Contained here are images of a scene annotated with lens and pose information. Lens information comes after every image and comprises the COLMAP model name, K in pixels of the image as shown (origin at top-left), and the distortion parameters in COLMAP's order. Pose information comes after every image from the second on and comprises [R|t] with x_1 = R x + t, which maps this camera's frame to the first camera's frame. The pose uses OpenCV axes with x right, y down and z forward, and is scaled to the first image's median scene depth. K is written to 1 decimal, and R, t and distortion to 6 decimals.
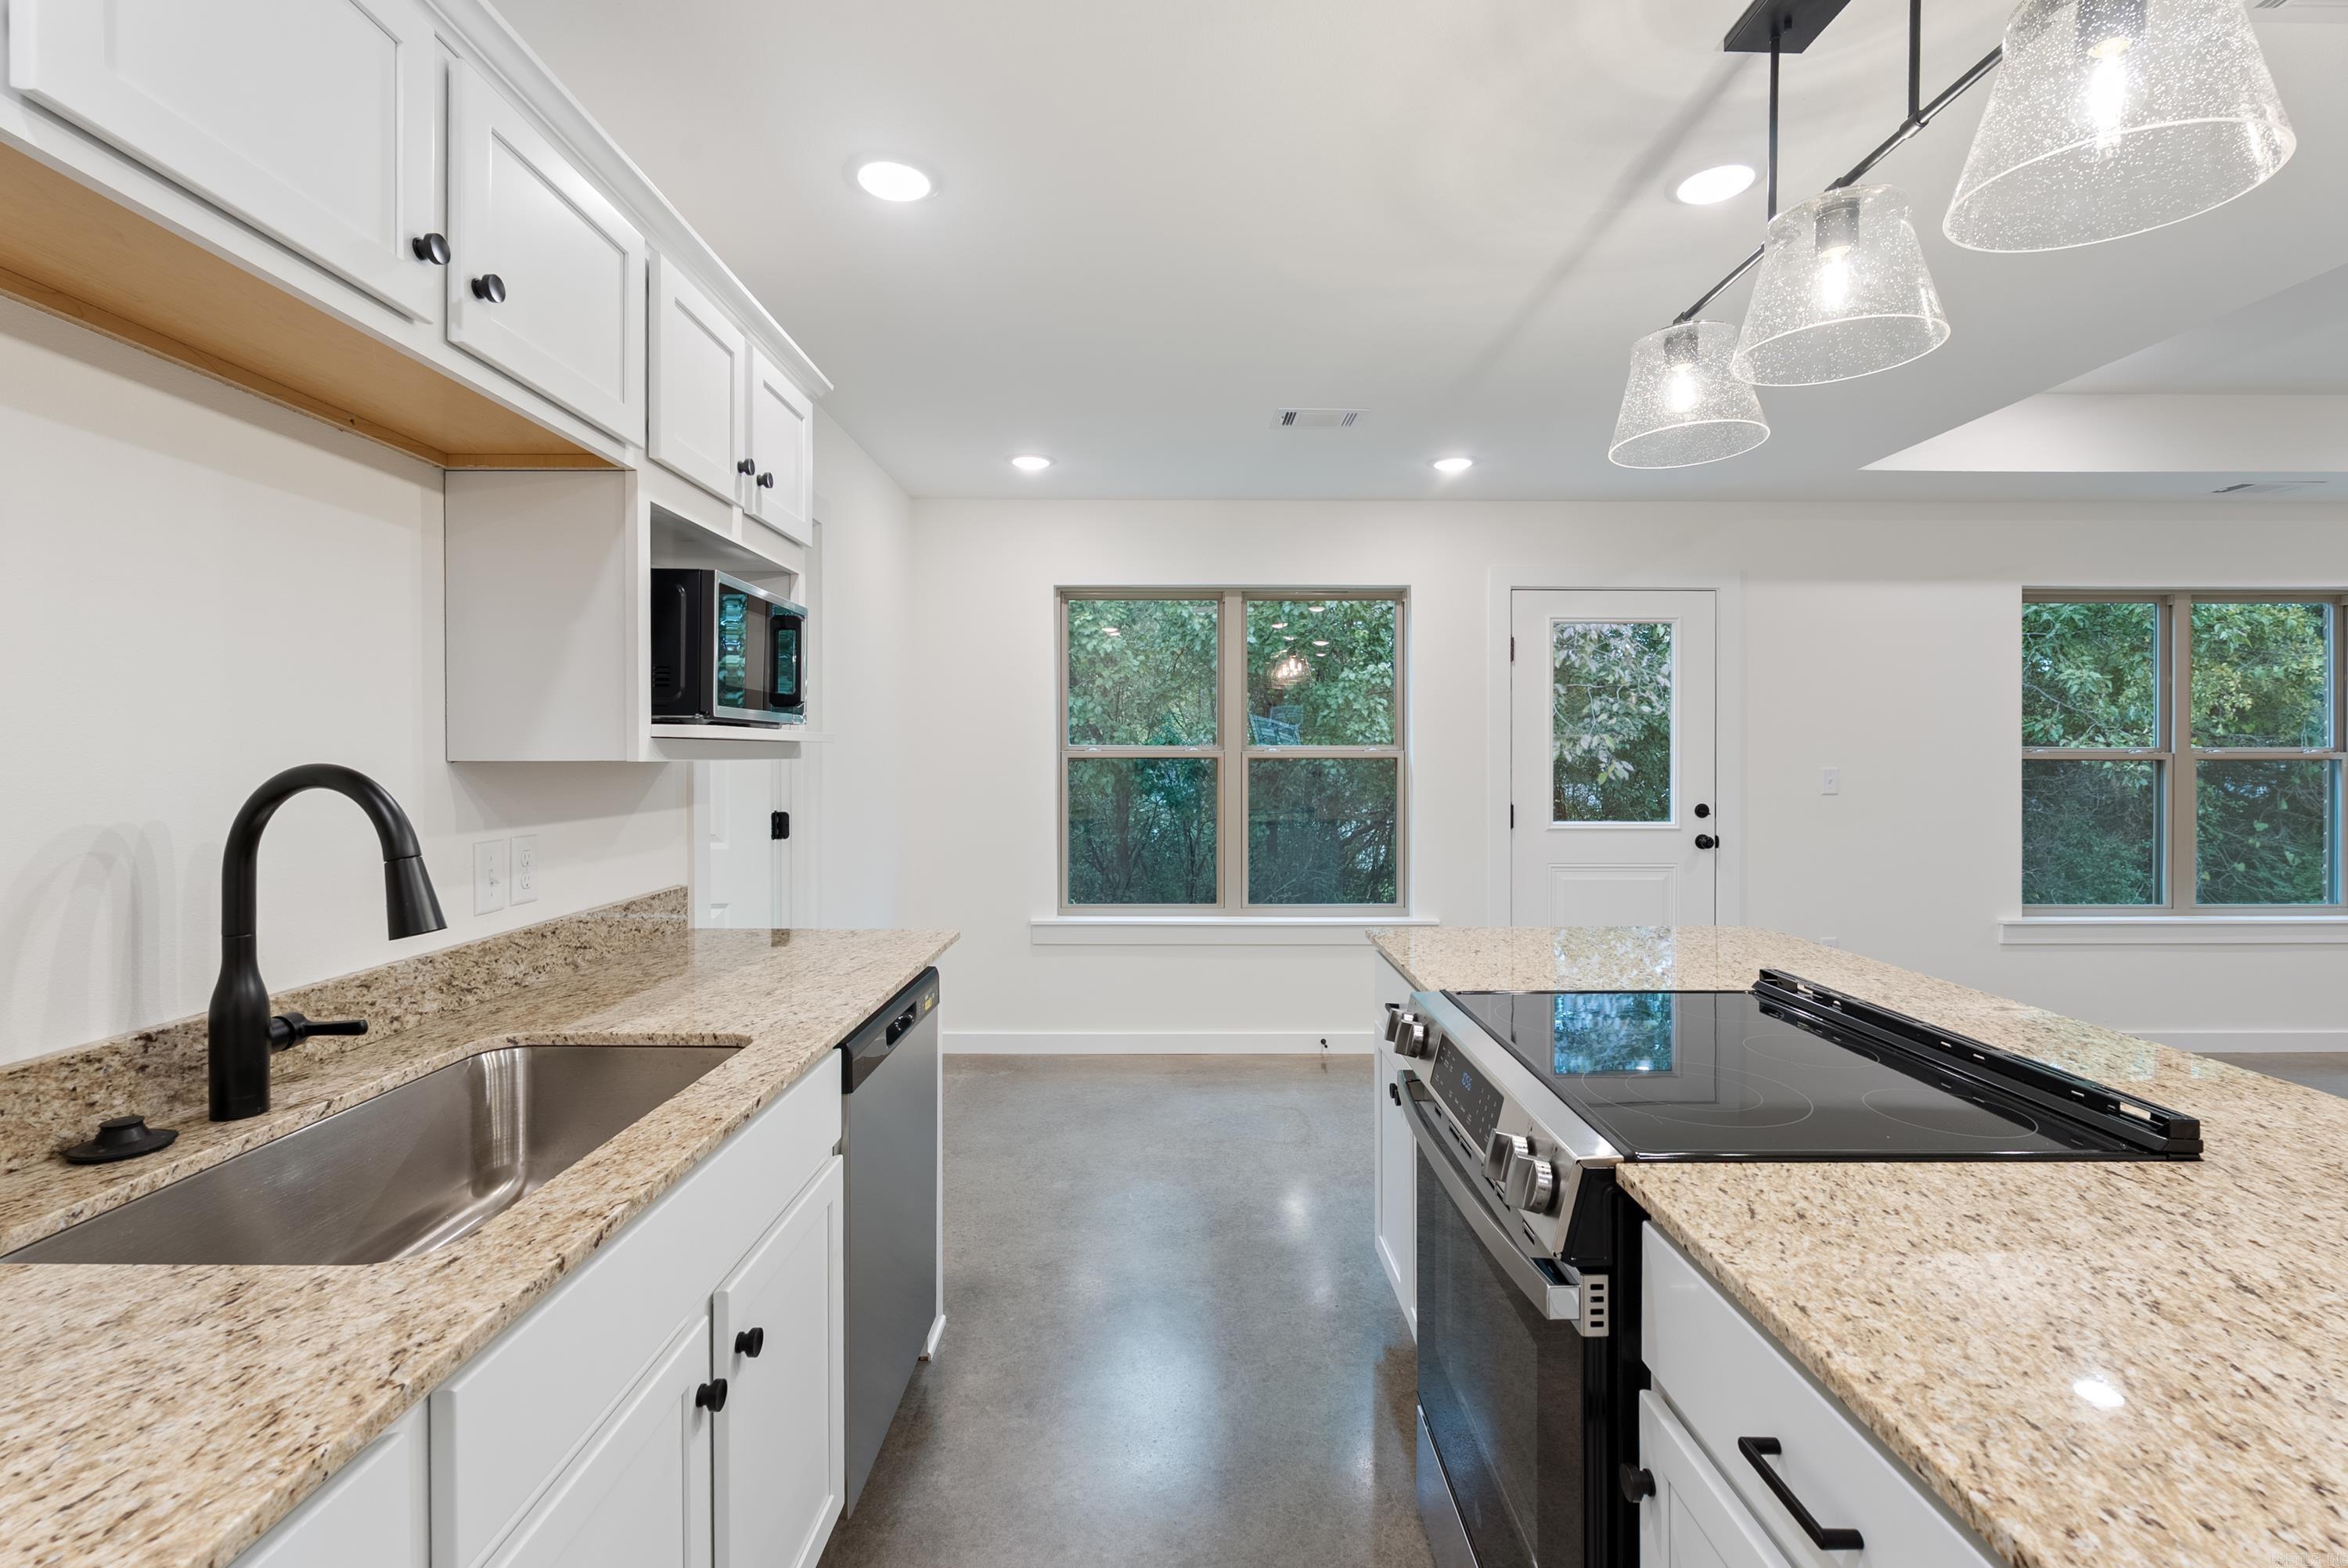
lens RADIAL K [[1023.9, 0, 1174.0], [0, 1023.9, 784.0], [0, 0, 1]] dist [0.000507, 0.000119]
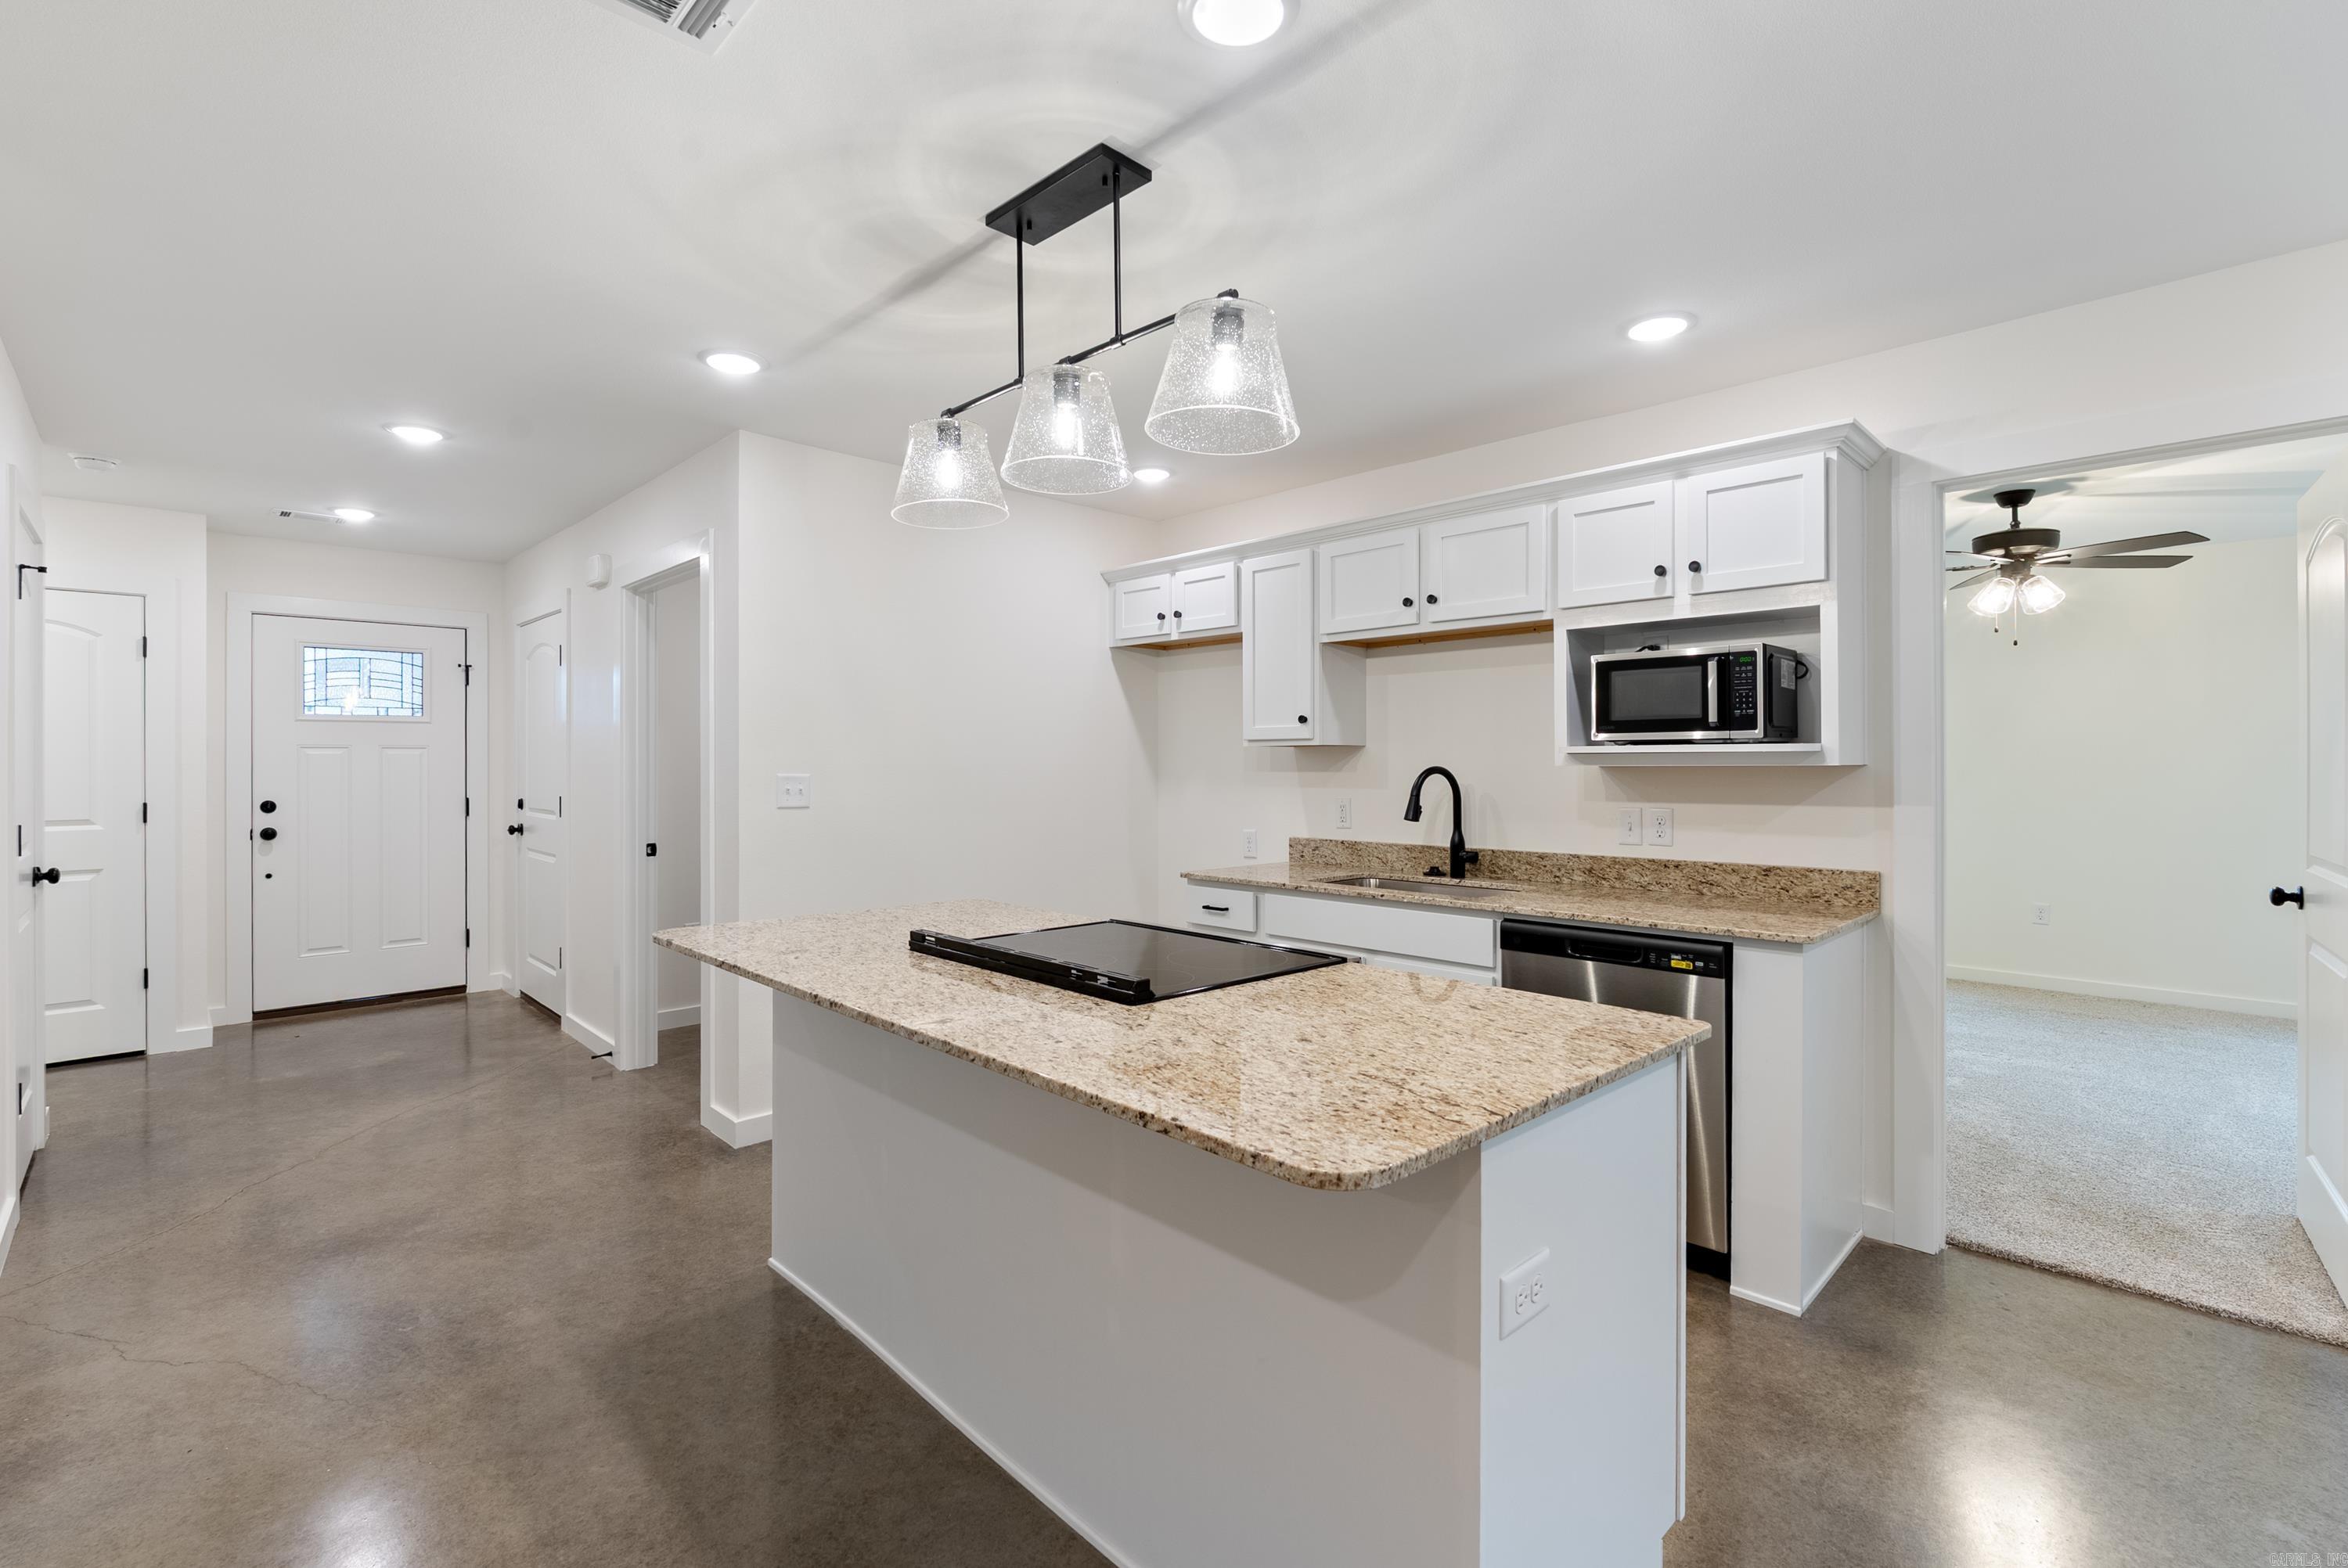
lens RADIAL K [[1064.2, 0, 1190.6], [0, 1064.2, 761.0], [0, 0, 1]] dist [0.000663, 0.000196]
pose [[-0.708922, 0.003097, -0.705280, 1.543253], [-0.014358, 0.999720, 0.018821, -0.065954], [0.705140, 0.023469, -0.708679, 2.146086]]
